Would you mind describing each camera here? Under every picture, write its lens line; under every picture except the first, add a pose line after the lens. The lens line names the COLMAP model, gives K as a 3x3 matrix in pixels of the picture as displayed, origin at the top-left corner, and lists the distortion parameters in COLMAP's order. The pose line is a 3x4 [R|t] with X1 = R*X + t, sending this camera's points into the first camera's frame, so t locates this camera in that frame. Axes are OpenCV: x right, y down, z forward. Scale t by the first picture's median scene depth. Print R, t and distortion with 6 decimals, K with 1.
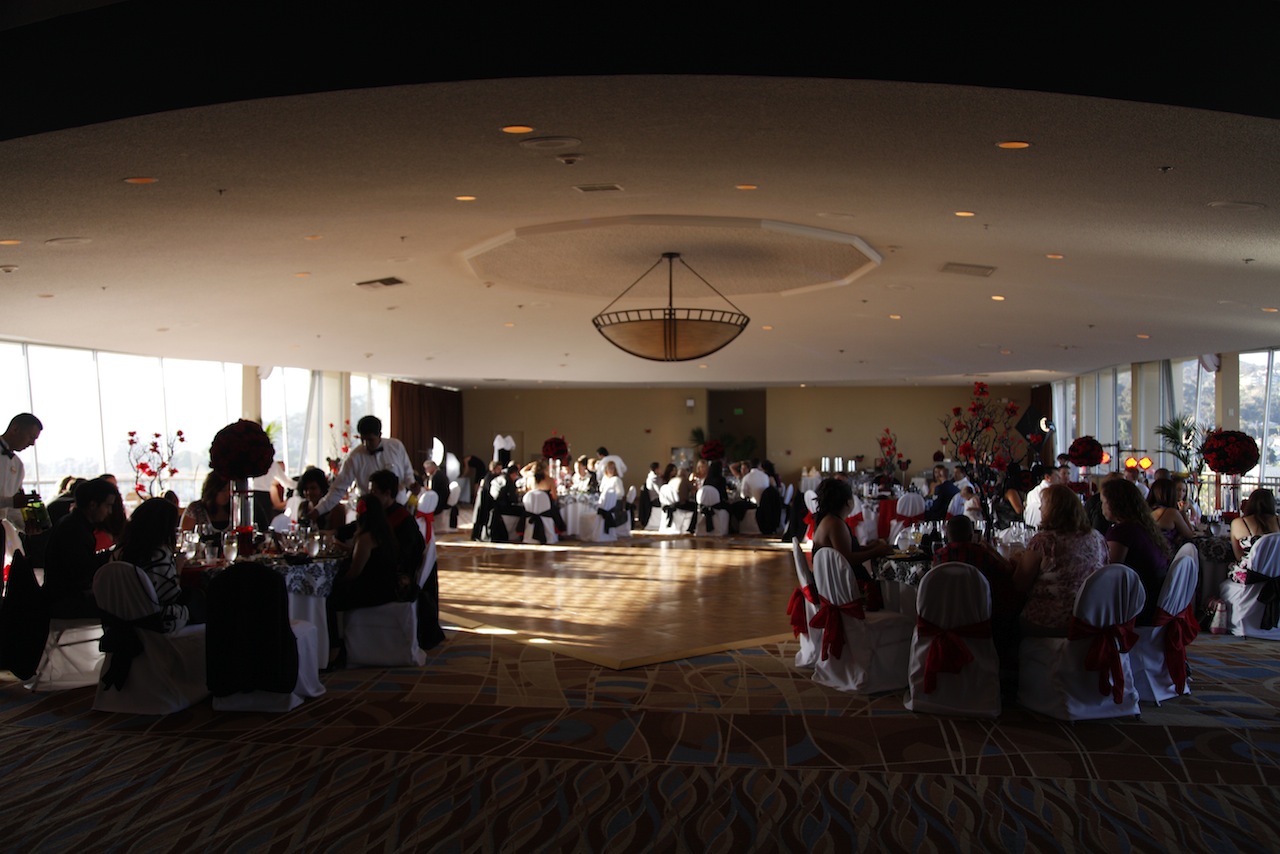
lens RADIAL K [[981.3, 0, 640.0], [0, 981.3, 427.0], [0, 0, 1]] dist [-0.036519, 0.030256]
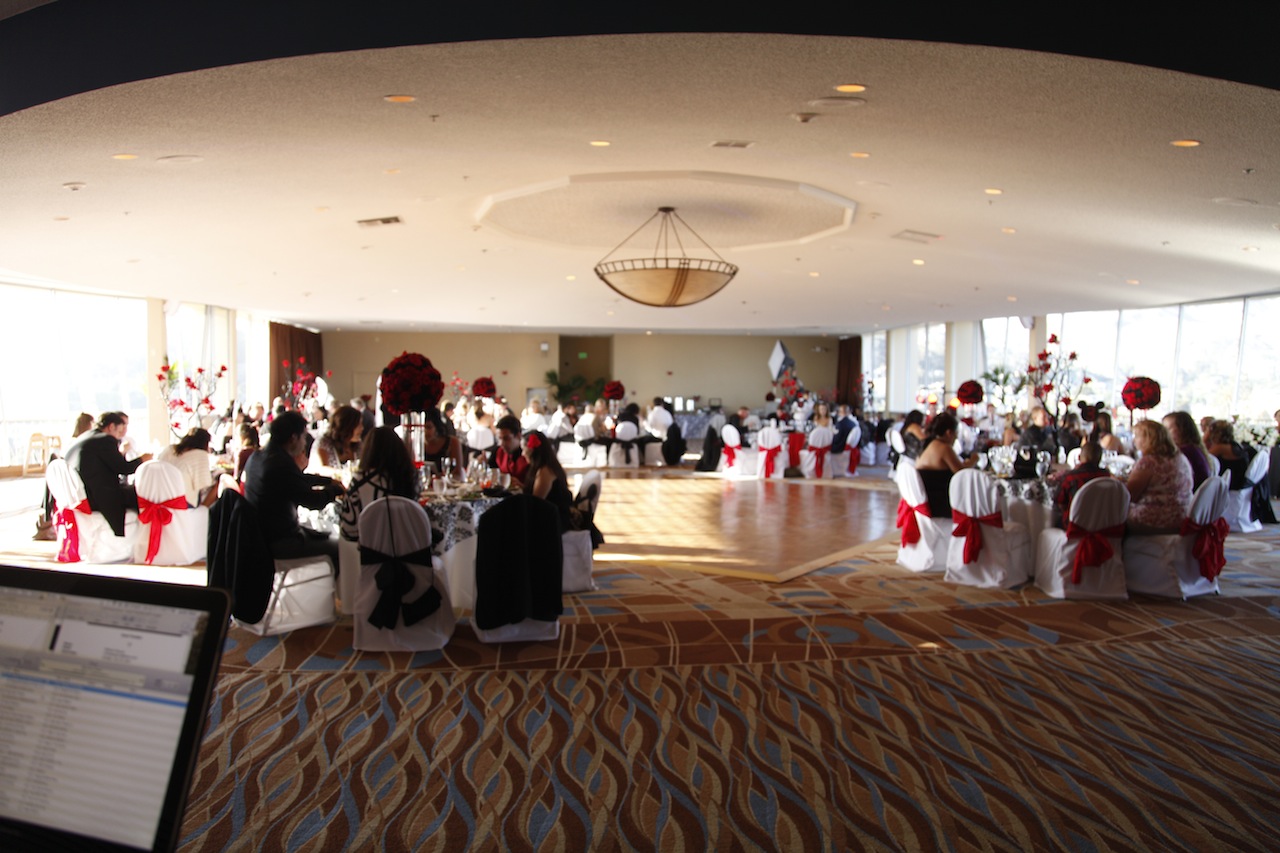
lens RADIAL K [[888.0, 0, 641.2], [0, 888.0, 442.8], [0, 0, 1]] dist [-0.052770, 0.009395]
pose [[0.961492, -0.013066, 0.274524, -0.332998], [-0.009141, 0.996796, 0.079459, 0.005840], [-0.274682, -0.078908, 0.958292, 0.057897]]
